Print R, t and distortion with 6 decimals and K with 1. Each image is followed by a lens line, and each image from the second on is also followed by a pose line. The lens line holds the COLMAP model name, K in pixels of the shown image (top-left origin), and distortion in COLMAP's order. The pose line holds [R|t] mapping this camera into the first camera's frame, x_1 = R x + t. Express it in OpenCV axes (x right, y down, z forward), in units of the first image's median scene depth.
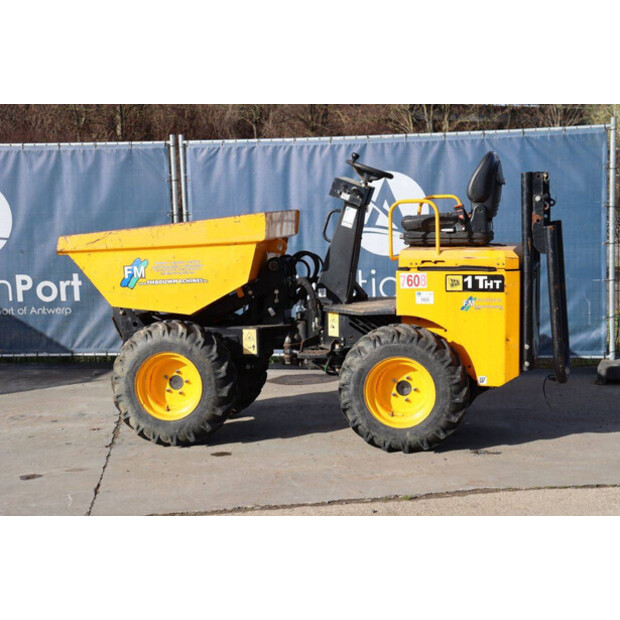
lens RADIAL K [[1263.1, 0, 308.2], [0, 1263.1, 307.8], [0, 0, 1]] dist [0.298519, 0.000000]
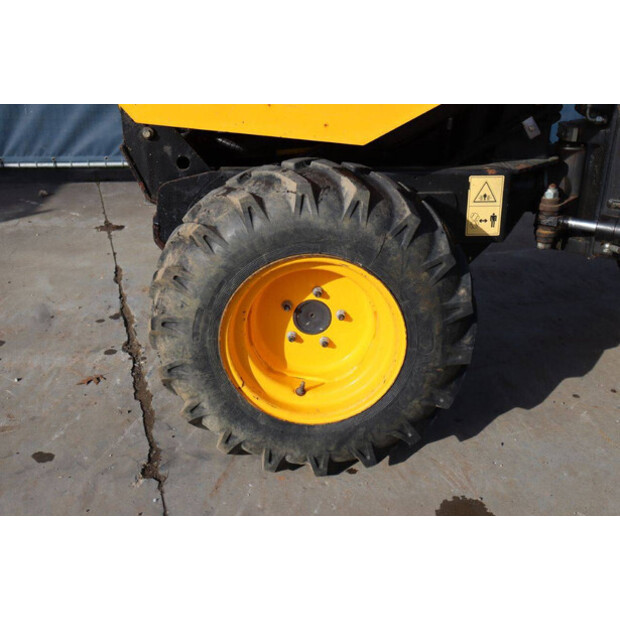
lens RADIAL K [[752.7, 0, 310.0], [0, 752.7, 305.7], [0, 0, 1]] dist [0.024984, 0.000000]
pose [[0.977727, -0.062678, 0.200305, -0.157794], [0.001694, 0.956694, 0.291090, -0.013598], [-0.209875, -0.284267, 0.935492, 0.812436]]
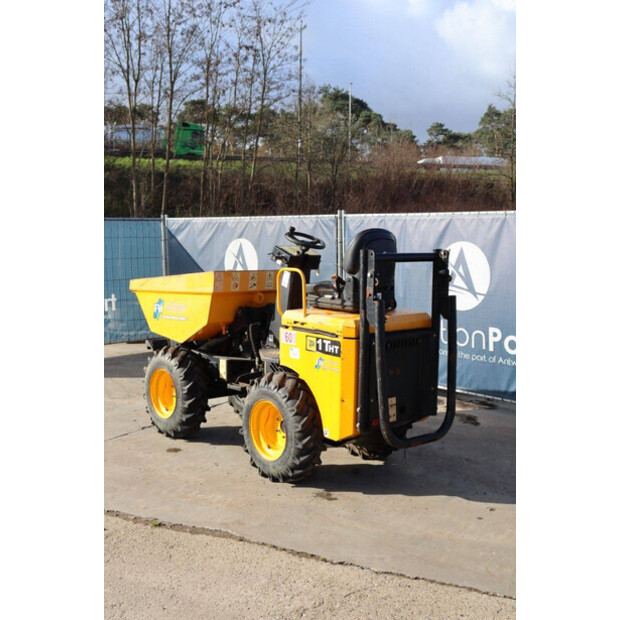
lens RADIAL K [[742.1, 0, 304.9], [0, 742.1, 307.6], [0, 0, 1]] dist [-0.019863, 0.000000]
pose [[0.803582, 0.087827, -0.588678, 0.487953], [-0.087841, 0.995723, 0.028647, -0.068714], [0.588676, 0.028690, 0.807860, 0.449140]]
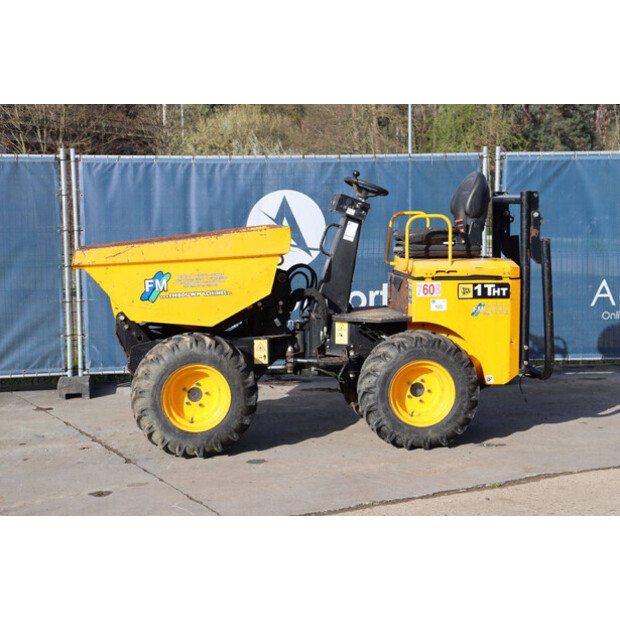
lens RADIAL K [[1263.1, 0, 312.8], [0, 1263.1, 309.4], [0, 0, 1]] dist [0.298519, 0.000000]
pose [[0.933960, -0.018401, 0.356902, -0.389752], [0.025133, 0.999583, -0.014234, 0.008341], [-0.356492, 0.022264, 0.934033, 0.025541]]
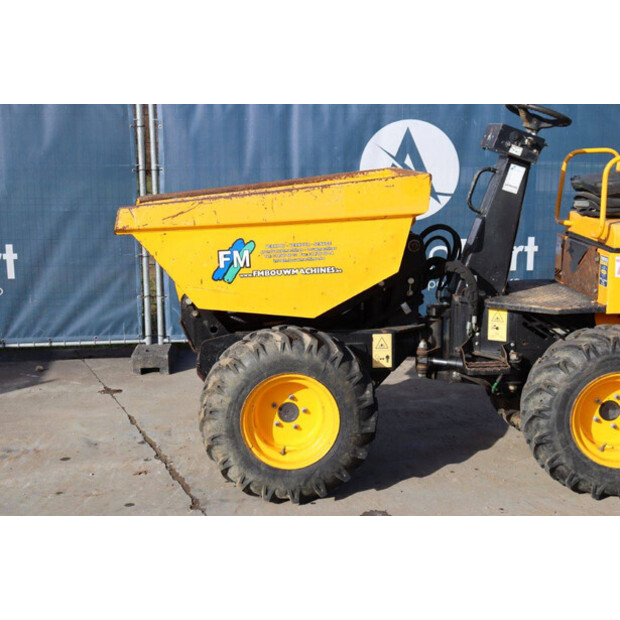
lens RADIAL K [[1062.3, 0, 305.5], [0, 1062.3, 304.6], [0, 0, 1]] dist [0.182813, 0.000000]
pose [[0.963383, -0.028569, 0.266602, -0.262615], [0.012807, 0.998075, 0.060676, -0.039130], [-0.267823, -0.055040, 0.961895, 0.443037]]
